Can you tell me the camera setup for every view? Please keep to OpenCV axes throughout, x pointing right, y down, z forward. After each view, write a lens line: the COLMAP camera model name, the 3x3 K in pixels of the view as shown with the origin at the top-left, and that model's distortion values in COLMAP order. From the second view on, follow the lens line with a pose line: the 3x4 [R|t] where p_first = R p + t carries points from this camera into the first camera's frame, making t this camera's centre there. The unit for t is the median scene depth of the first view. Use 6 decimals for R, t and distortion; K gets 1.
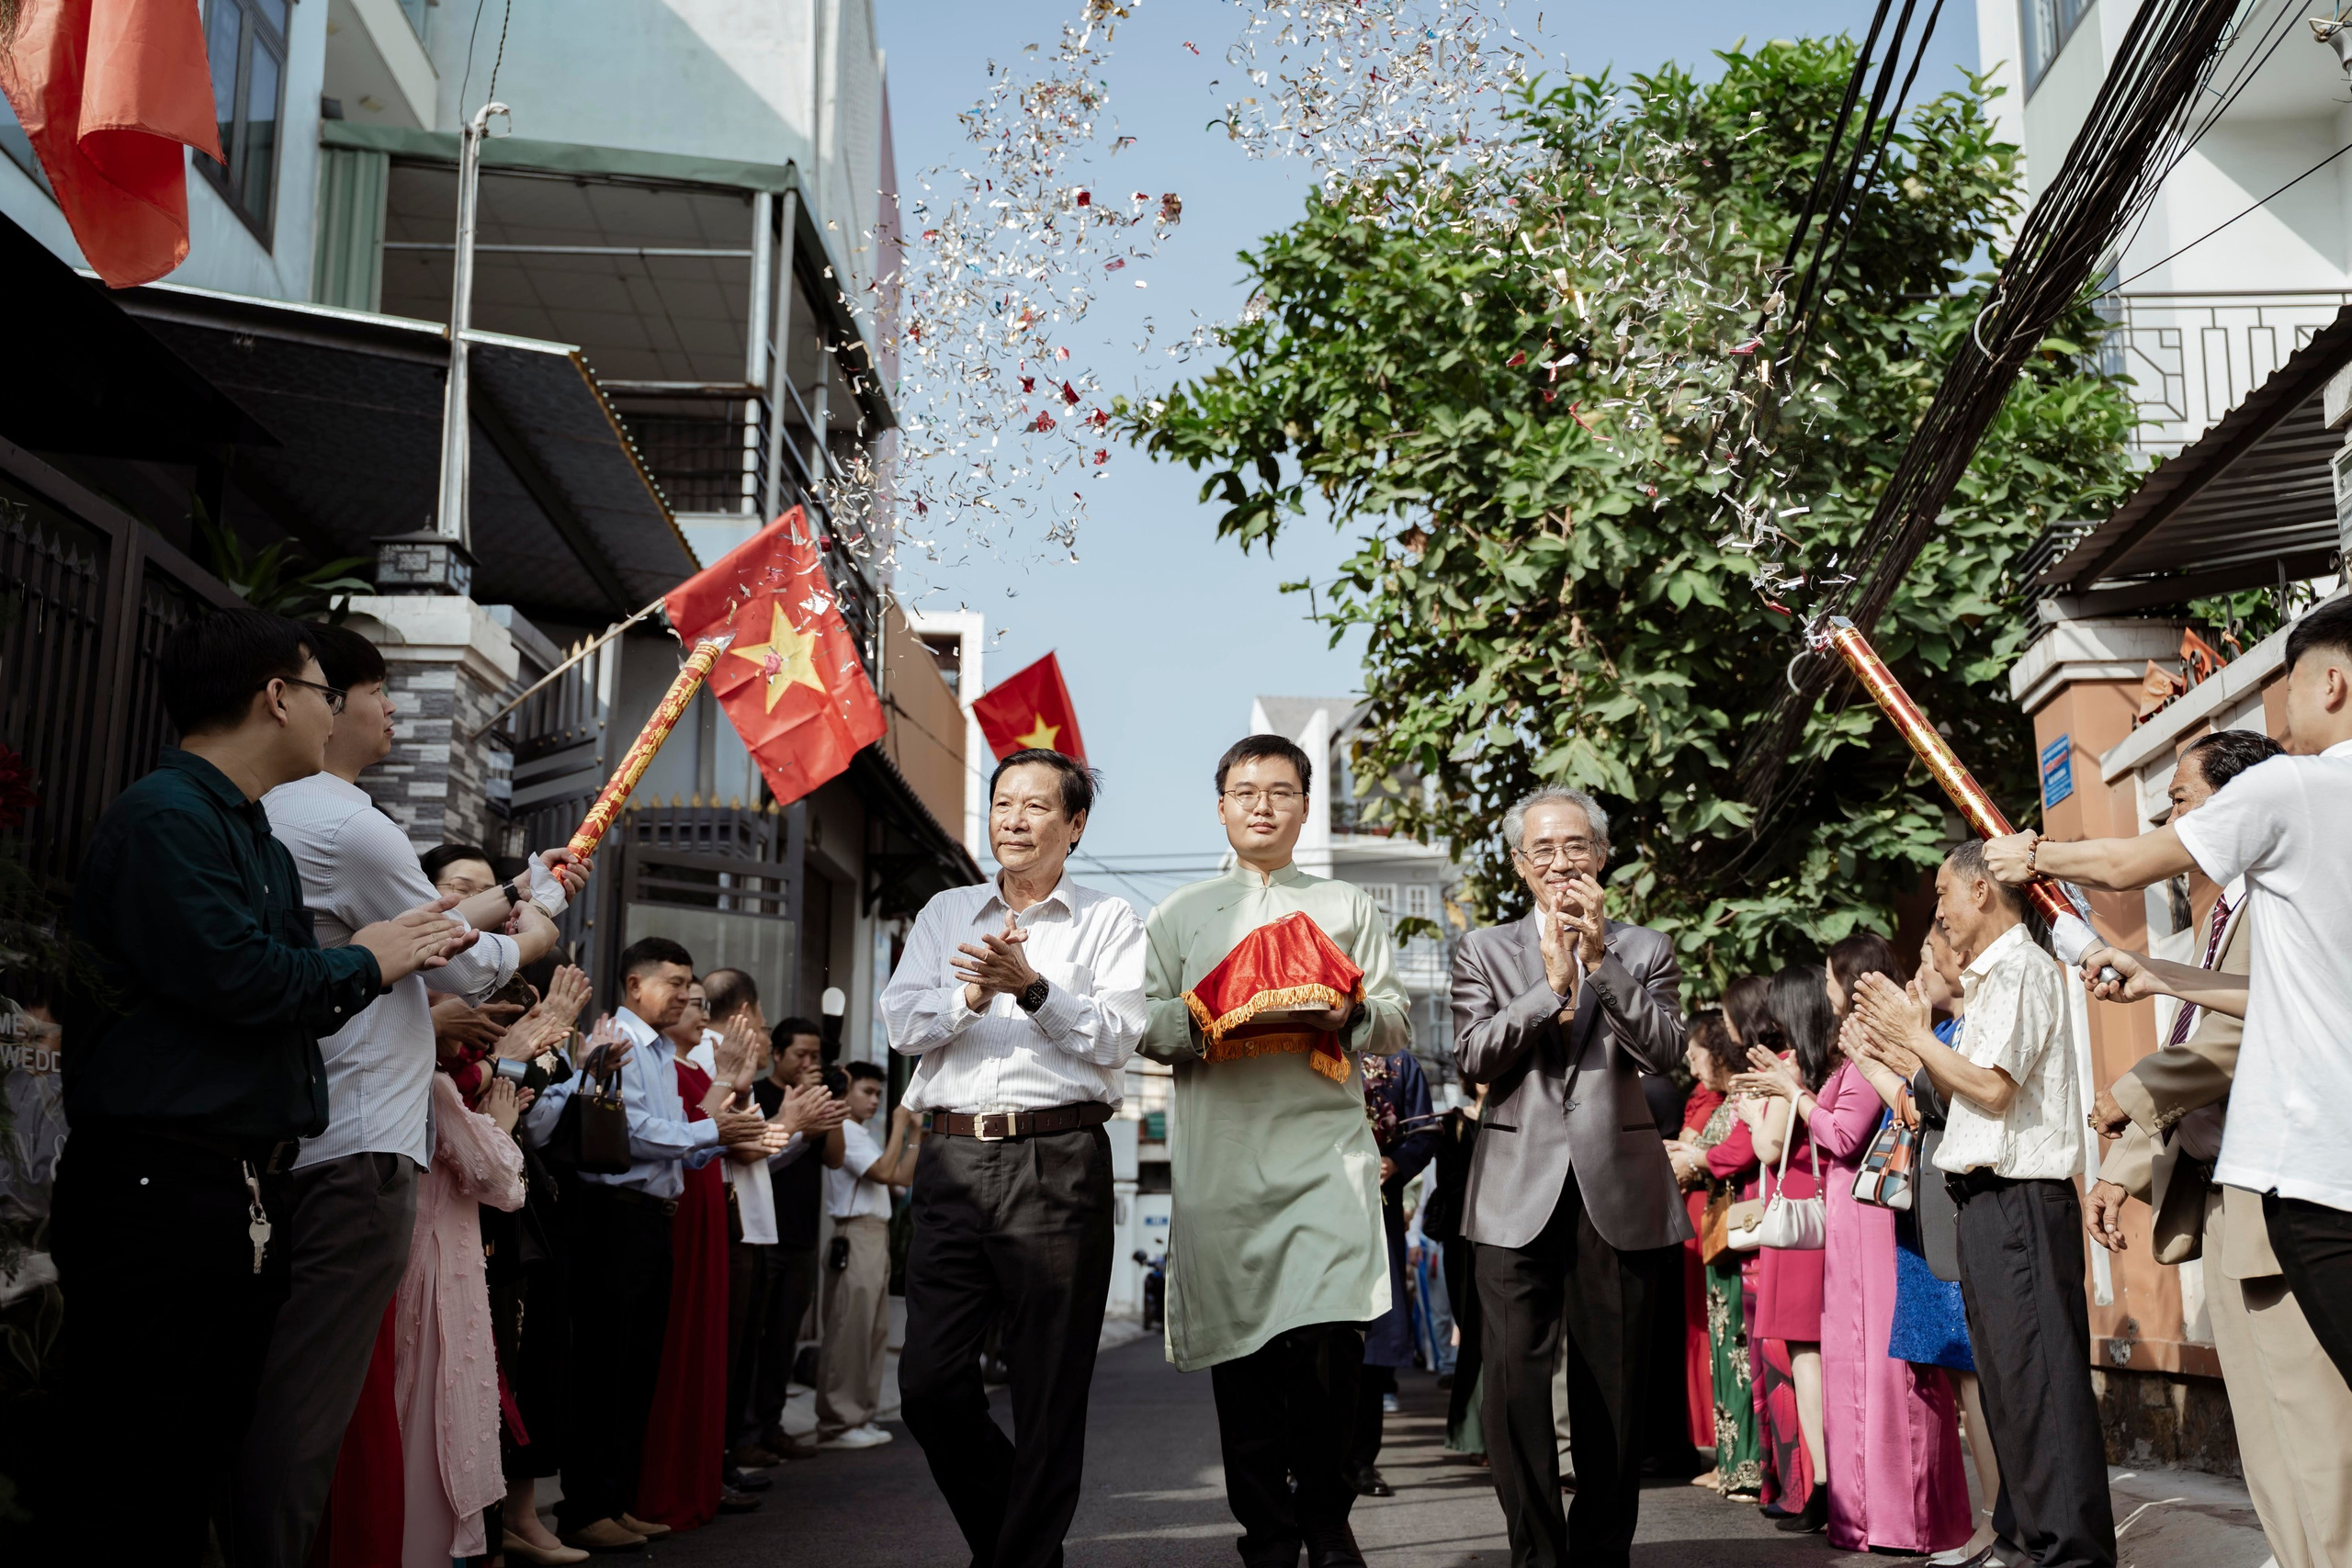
lens RADIAL K [[2384.1, 0, 1176.0], [0, 2384.1, 784.0], [0, 0, 1]] dist [-0.005283, 0.179051]
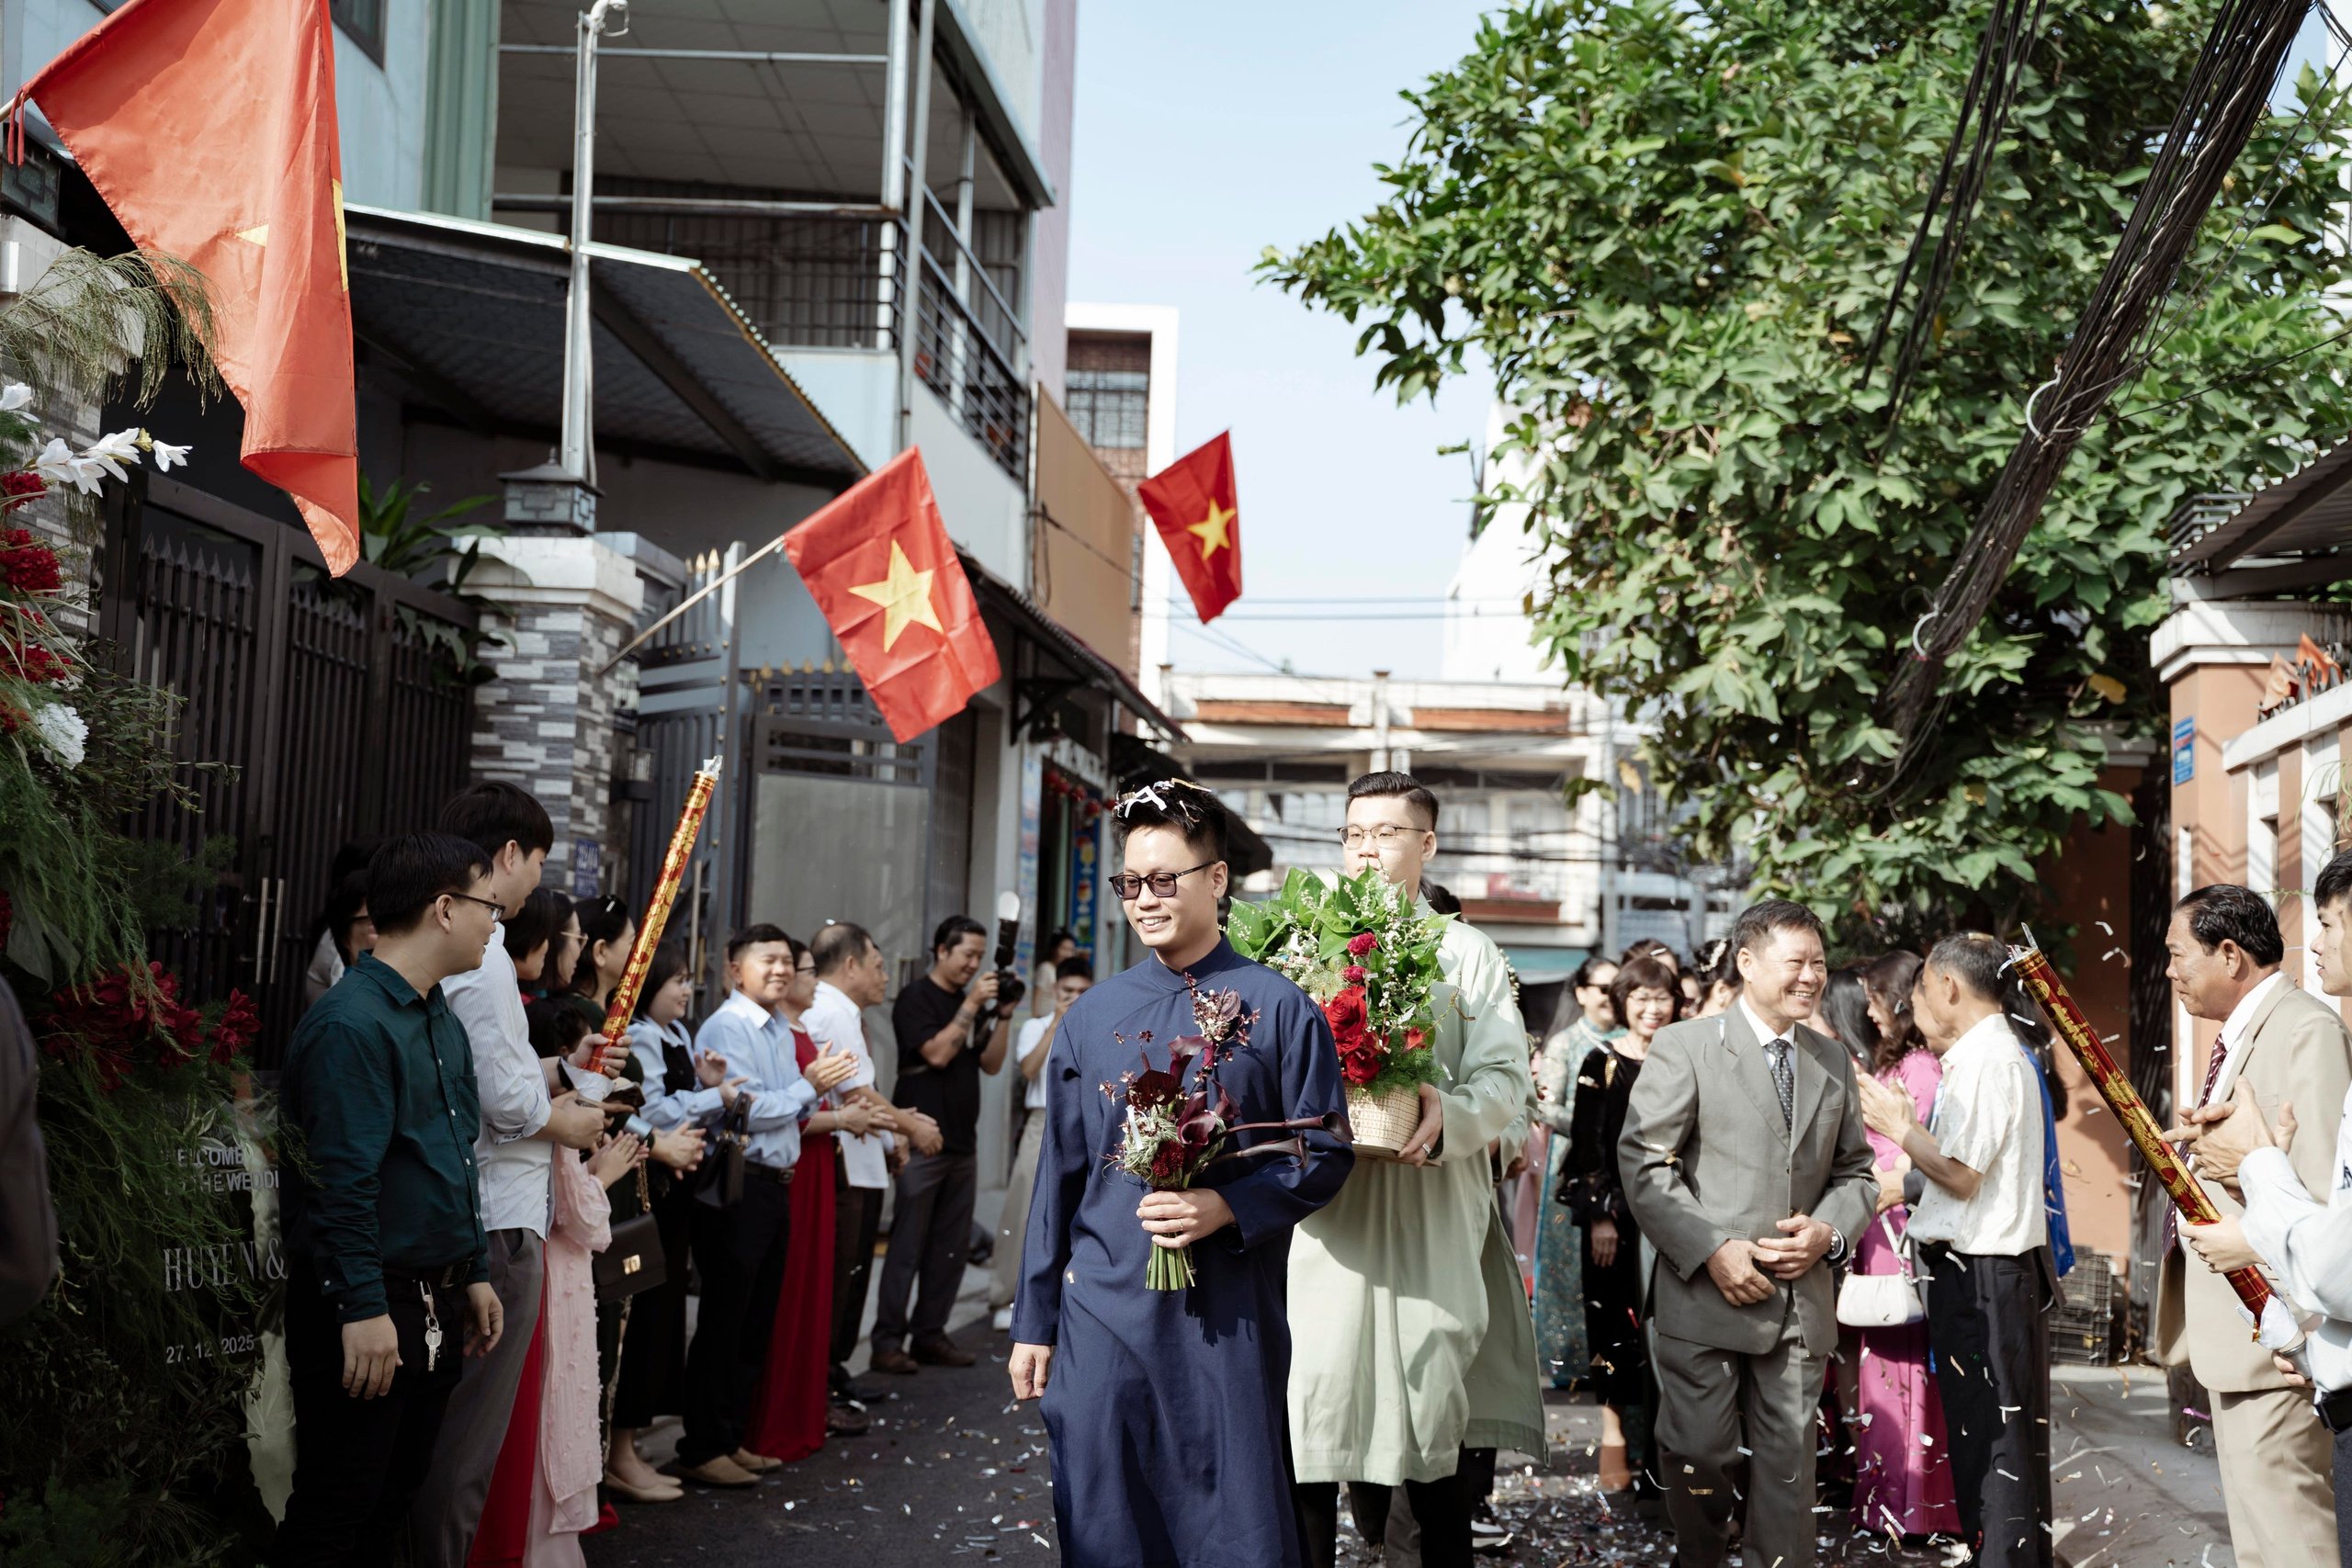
lens RADIAL K [[2752.2, 0, 1179.5], [0, 2752.2, 808.2], [0, 0, 1]] dist [0.114223, 0.016271]
pose [[0.996333, 0.025042, -0.081809, 0.042537], [-0.014701, 0.992093, 0.124641, -0.093500], [0.084284, -0.122982, 0.988823, -0.131025]]
